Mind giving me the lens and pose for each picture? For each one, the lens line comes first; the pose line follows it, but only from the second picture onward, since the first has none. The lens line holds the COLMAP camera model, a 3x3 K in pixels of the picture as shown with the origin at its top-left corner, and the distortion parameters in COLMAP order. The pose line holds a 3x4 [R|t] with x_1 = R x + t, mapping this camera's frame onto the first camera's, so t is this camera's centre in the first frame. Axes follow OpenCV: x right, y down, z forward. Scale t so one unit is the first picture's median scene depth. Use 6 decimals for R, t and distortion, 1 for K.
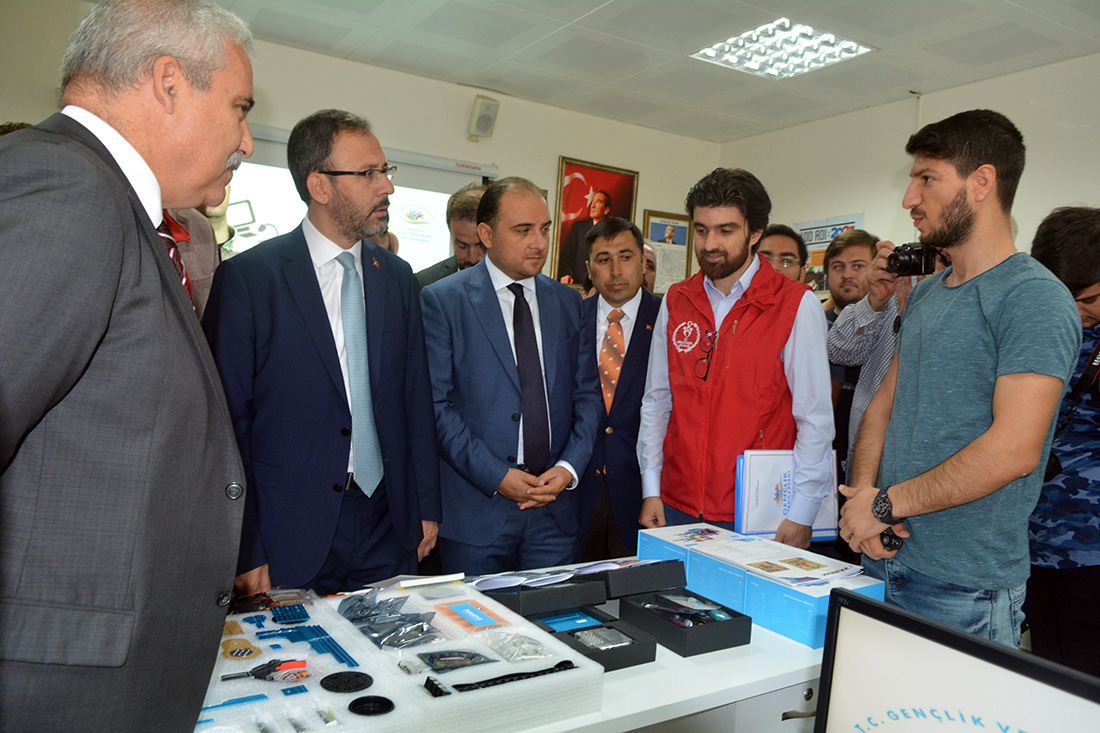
lens RADIAL K [[815.7, 0, 550.0], [0, 815.7, 366.5], [0, 0, 1]] dist [-0.000388, 0.001069]
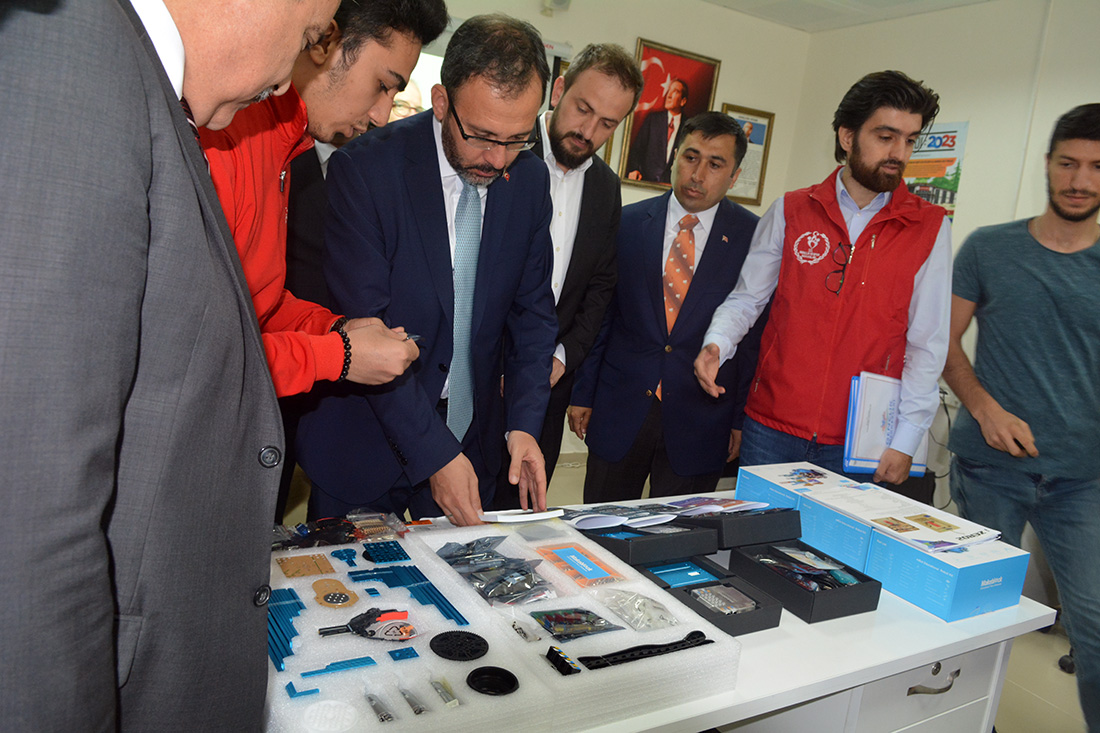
lens RADIAL K [[815.7, 0, 550.0], [0, 815.7, 366.5], [0, 0, 1]] dist [-0.000388, 0.001069]
pose [[0.997228, 0.067590, -0.031102, -0.114103], [-0.062906, 0.989164, 0.132658, -0.026702], [0.039731, -0.130333, 0.990674, 0.135718]]
